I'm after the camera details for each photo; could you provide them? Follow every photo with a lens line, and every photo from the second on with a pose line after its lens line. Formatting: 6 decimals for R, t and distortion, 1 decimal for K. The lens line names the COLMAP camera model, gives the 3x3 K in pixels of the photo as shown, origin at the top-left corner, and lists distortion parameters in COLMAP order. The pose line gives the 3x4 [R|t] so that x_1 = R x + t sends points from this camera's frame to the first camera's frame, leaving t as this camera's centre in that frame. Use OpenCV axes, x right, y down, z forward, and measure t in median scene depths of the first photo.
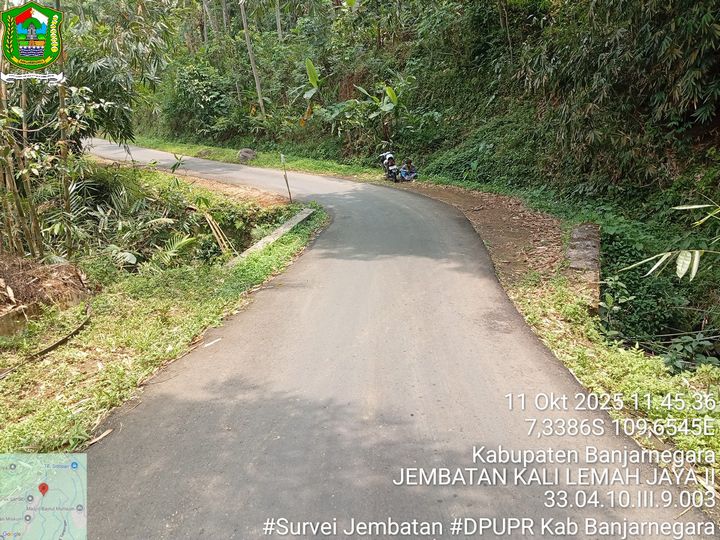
lens RADIAL K [[549.0, 0, 358.8], [0, 549.0, 269.9], [0, 0, 1]] dist [0.093643, -0.203535]
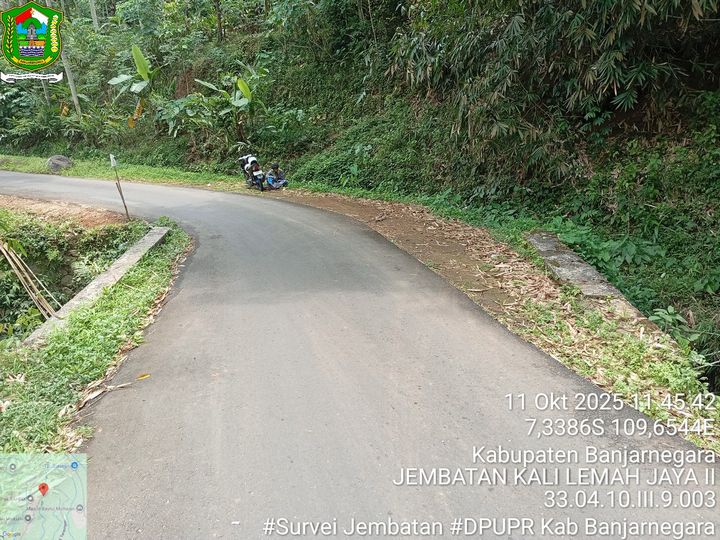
lens RADIAL K [[545.6, 0, 357.9], [0, 545.6, 270.6], [0, 0, 1]] dist [0.090048, -0.201740]
pose [[0.956910, -0.065747, 0.282844, -0.036104], [0.071871, 0.997350, -0.011319, -0.020702], [-0.281350, 0.031160, 0.959099, 0.177659]]
